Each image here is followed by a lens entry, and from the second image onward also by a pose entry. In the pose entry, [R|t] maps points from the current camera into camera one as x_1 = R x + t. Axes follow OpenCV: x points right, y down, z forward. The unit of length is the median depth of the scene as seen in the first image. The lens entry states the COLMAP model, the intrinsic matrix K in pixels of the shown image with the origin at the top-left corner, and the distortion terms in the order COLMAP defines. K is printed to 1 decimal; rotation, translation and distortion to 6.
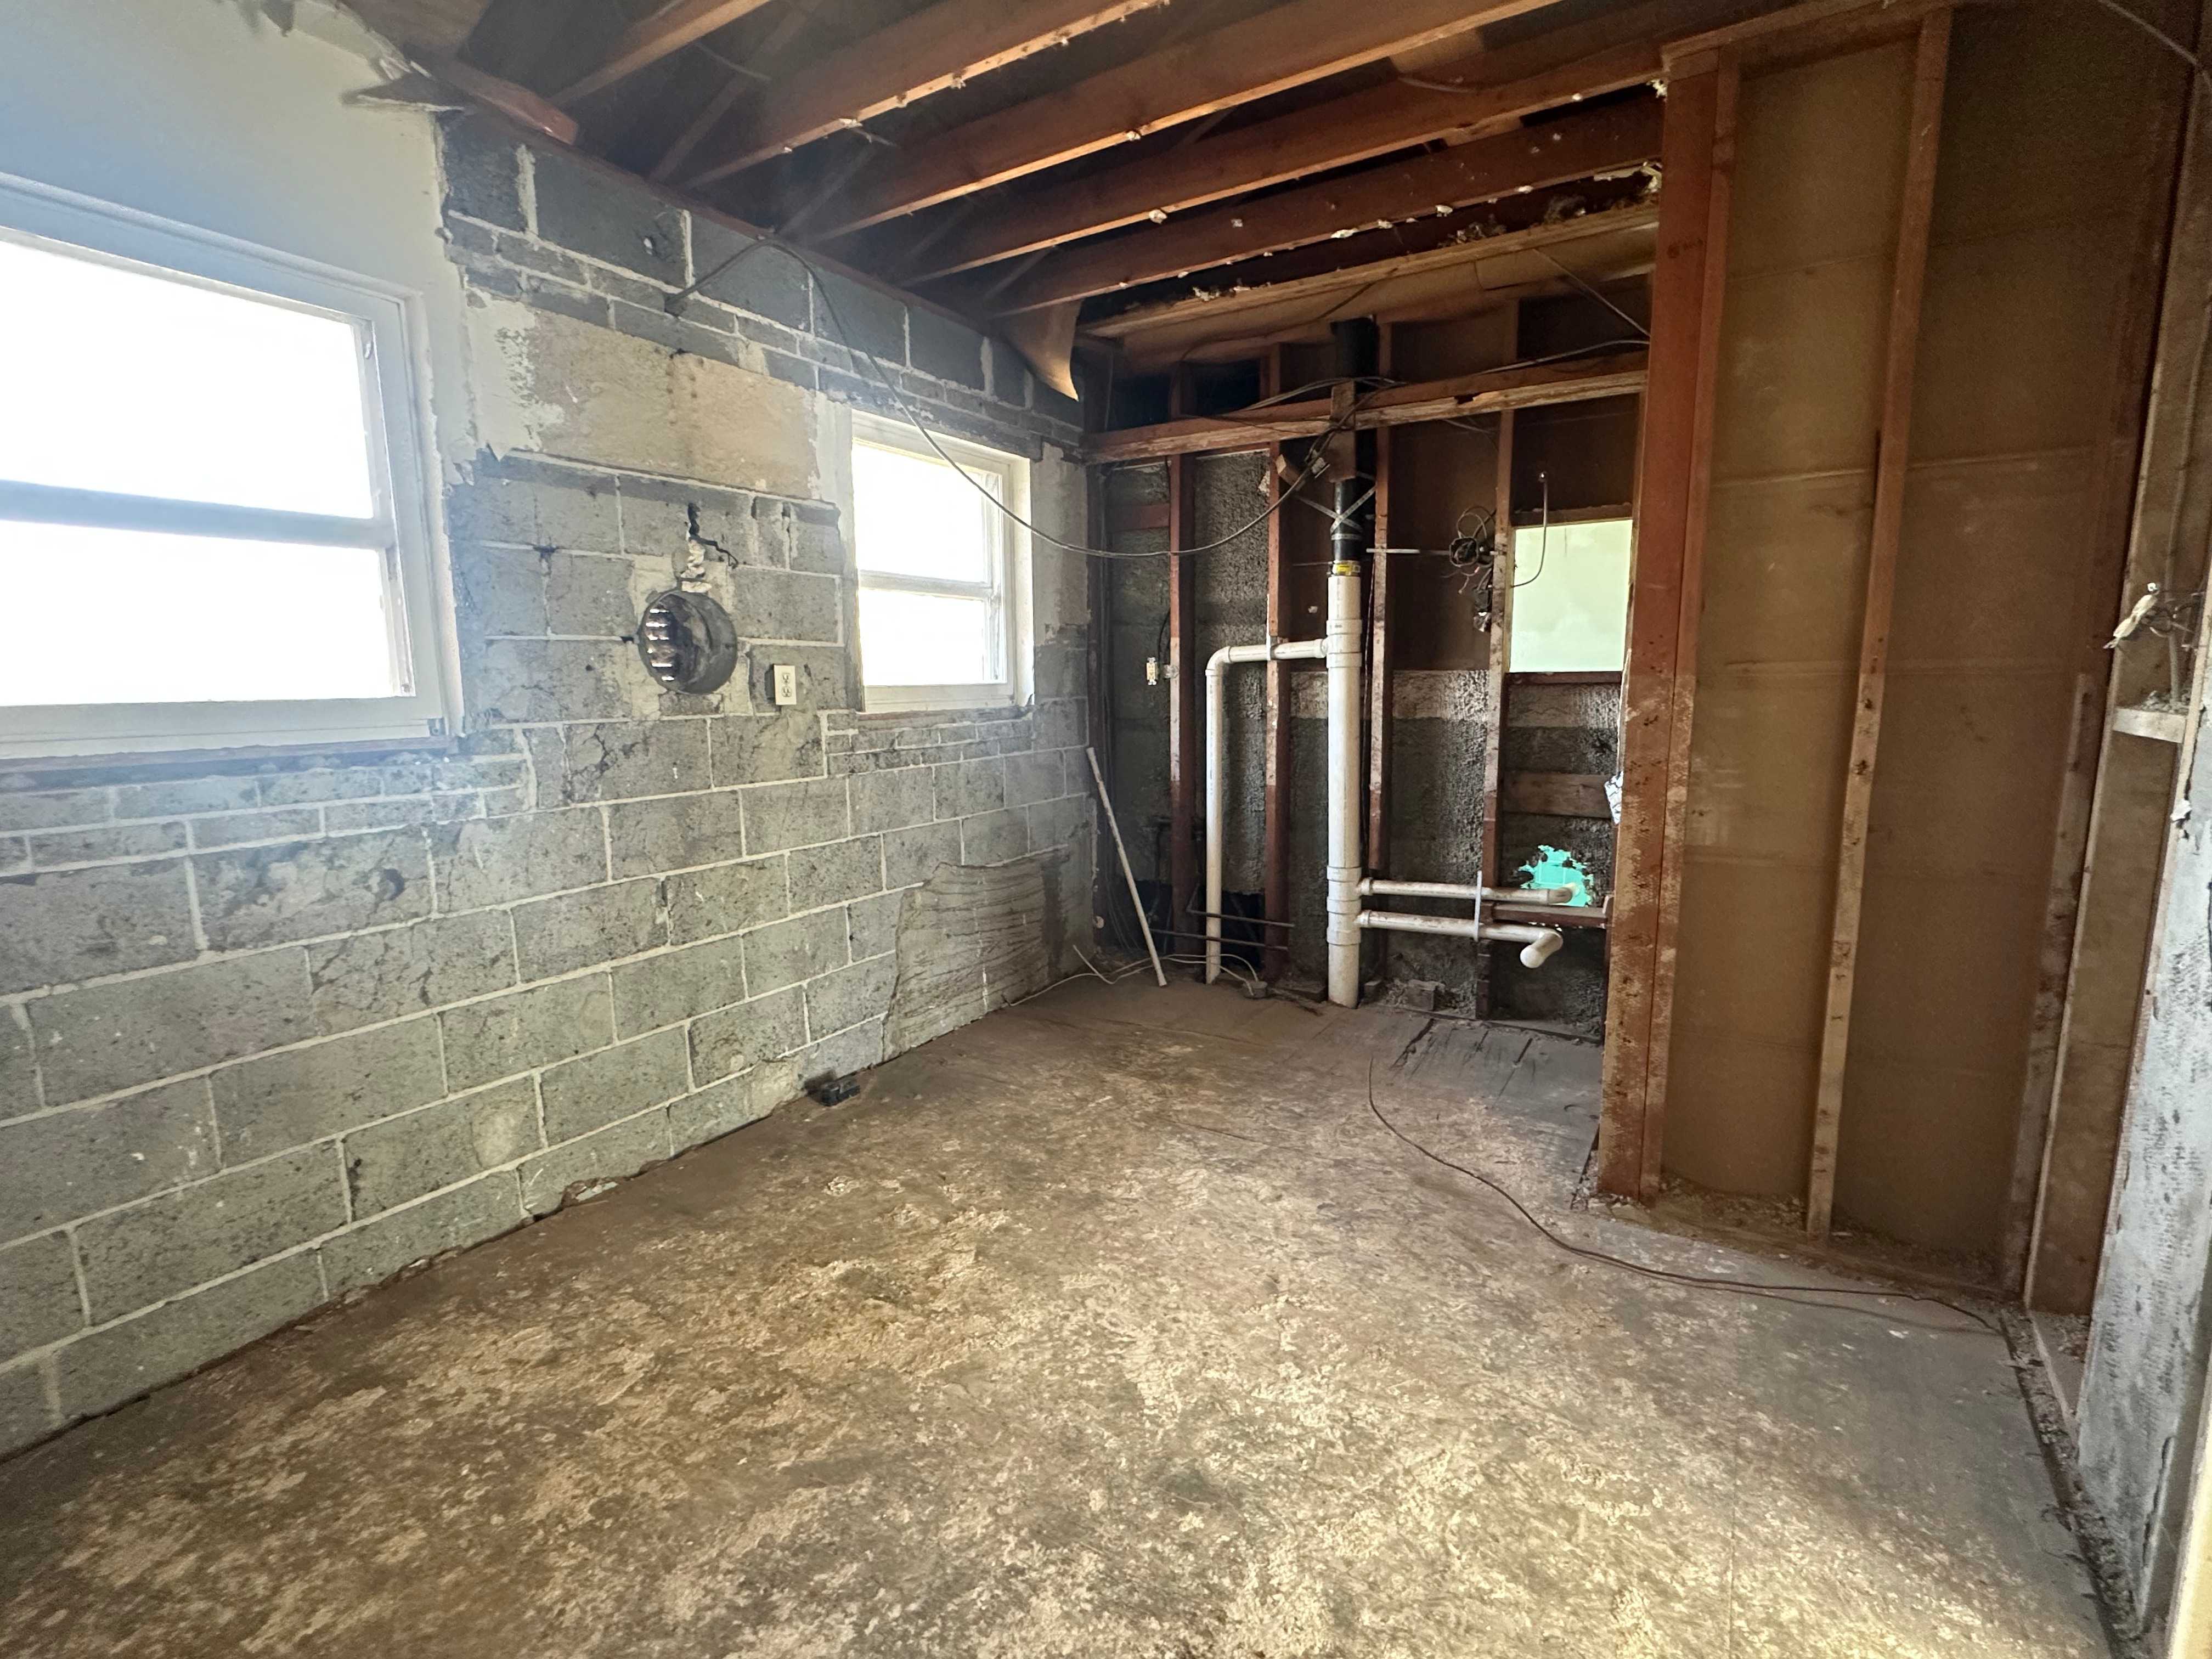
lens RADIAL K [[1047.5, 0, 1101.6], [0, 1047.5, 830.8], [0, 0, 1]] dist [-0.003152, 0.002429]
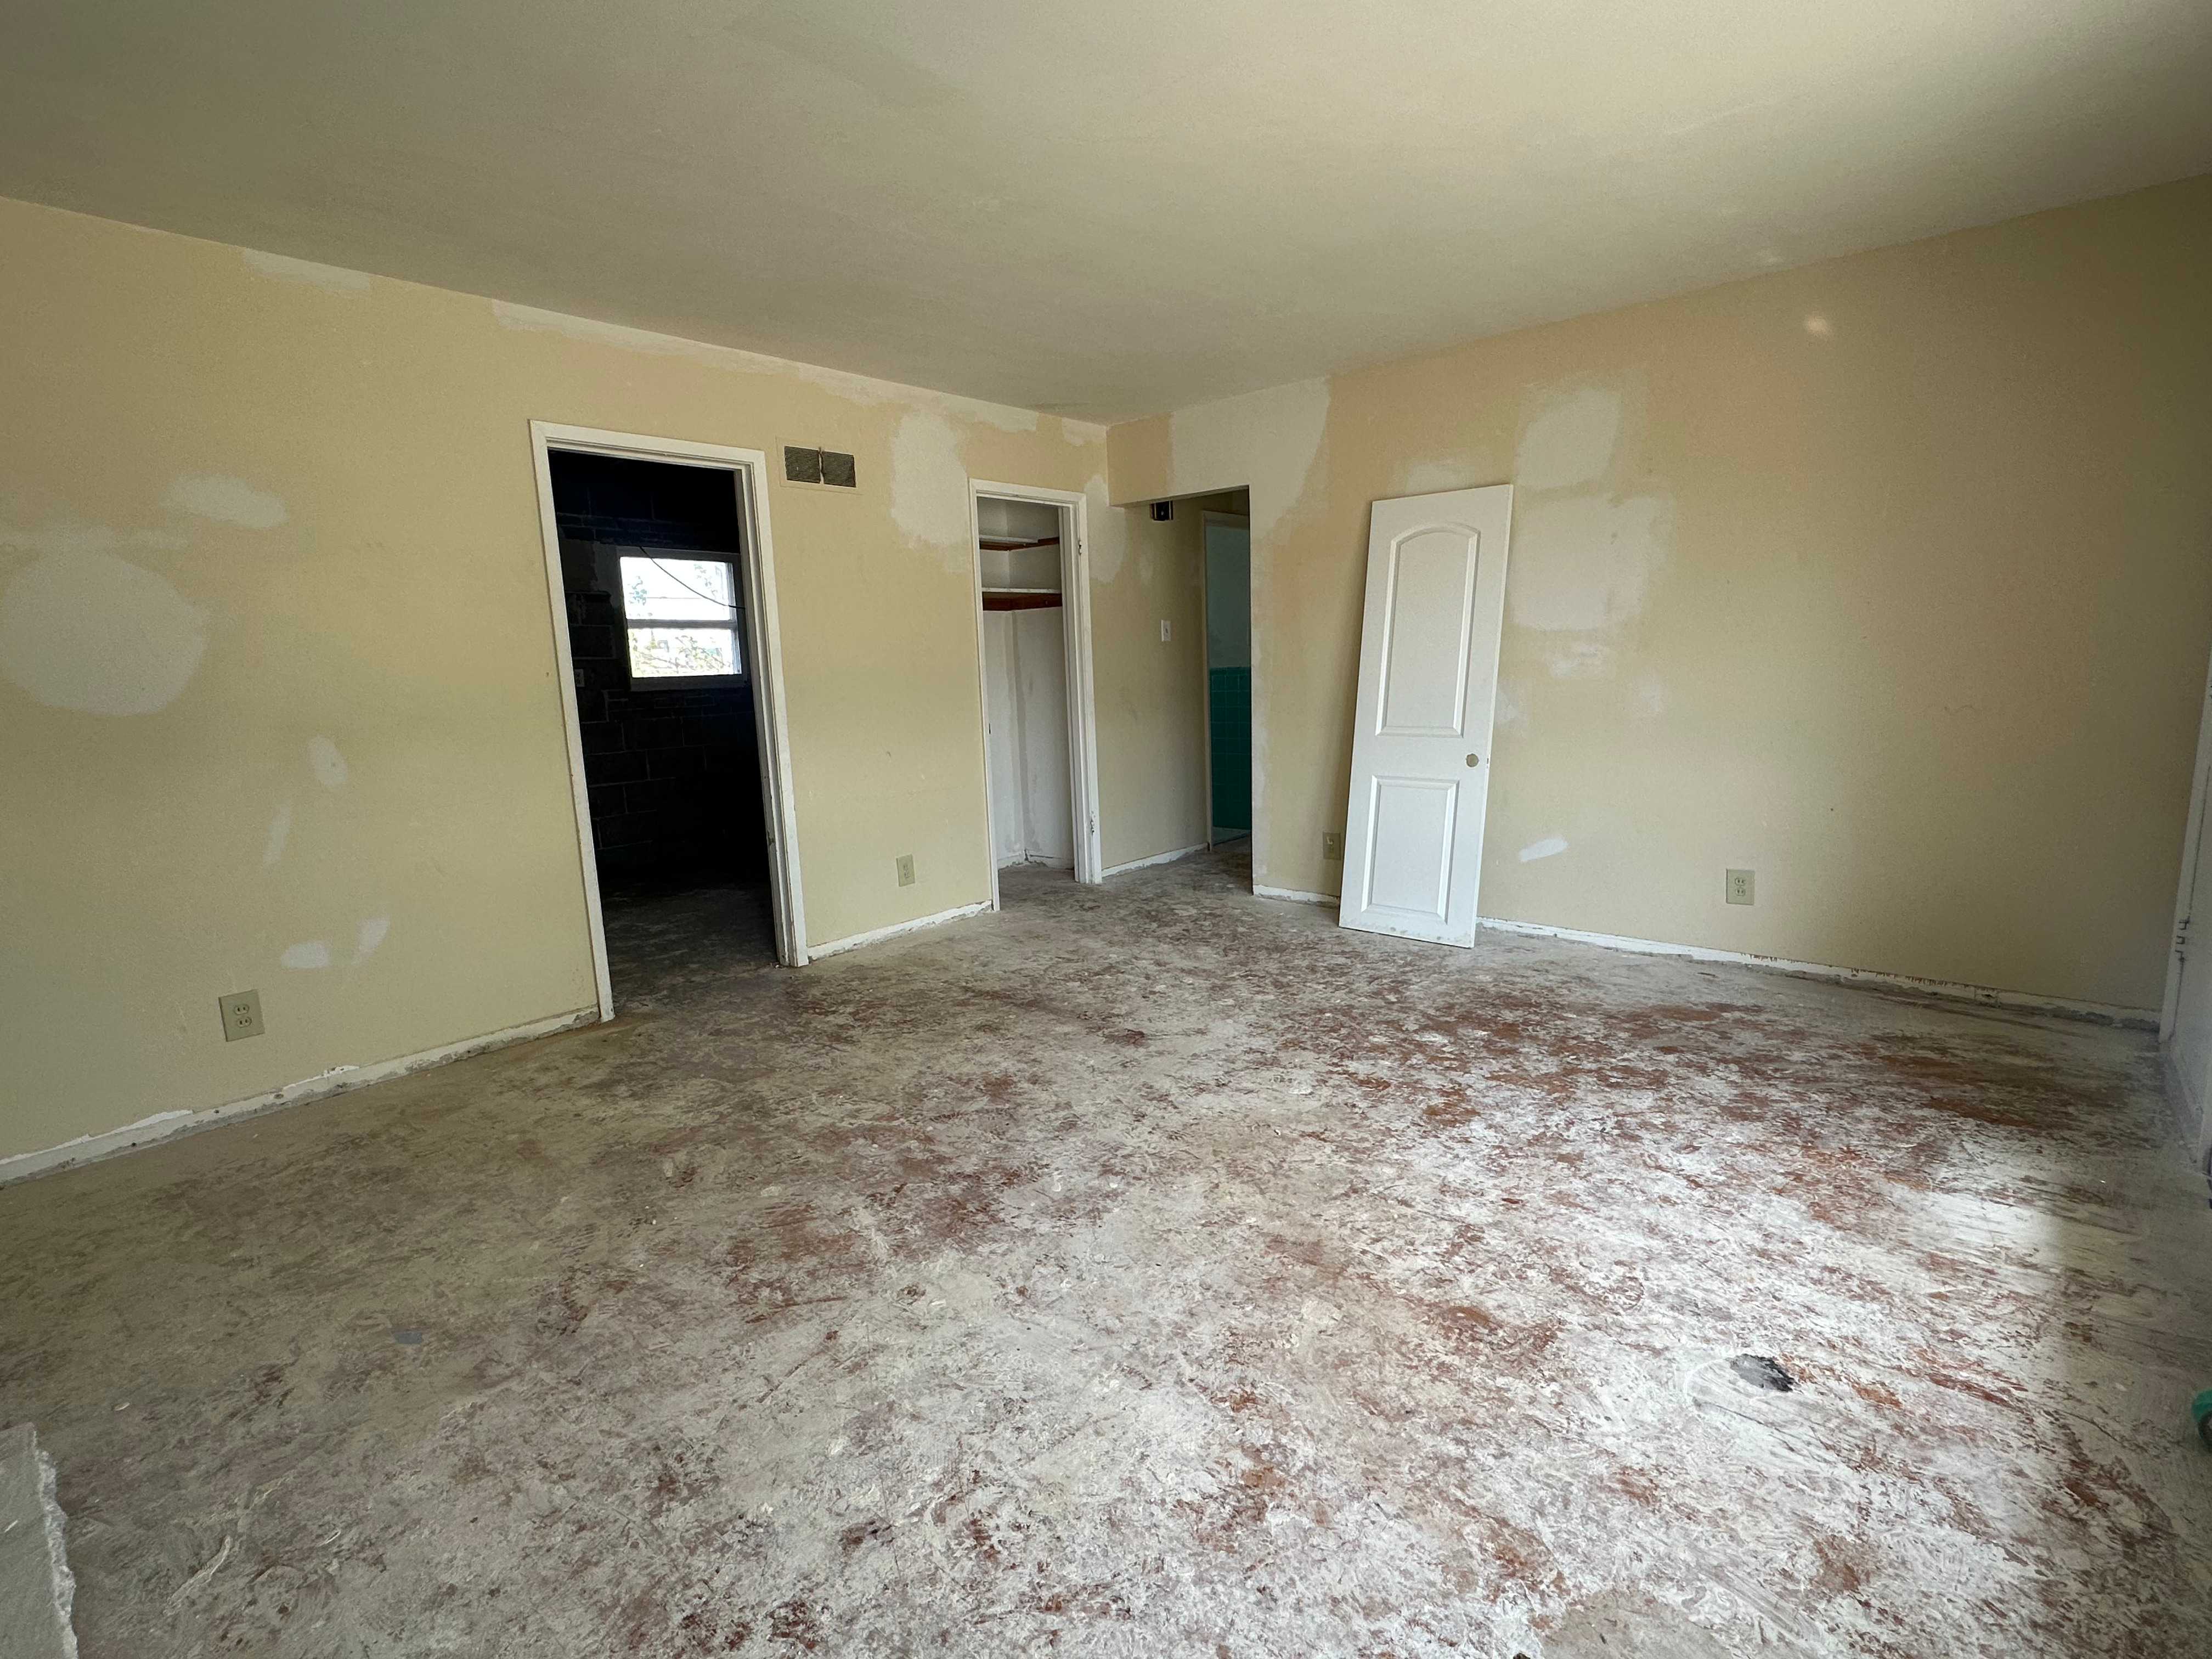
lens RADIAL K [[1047.5, 0, 1101.6], [0, 1047.5, 830.8], [0, 0, 1]] dist [-0.003152, 0.002429]
pose [[0.987313, 0.002772, -0.158760, 1.957549], [-0.001085, 0.999942, 0.010708, 0.272697], [0.158781, -0.010400, 0.987259, -1.719646]]
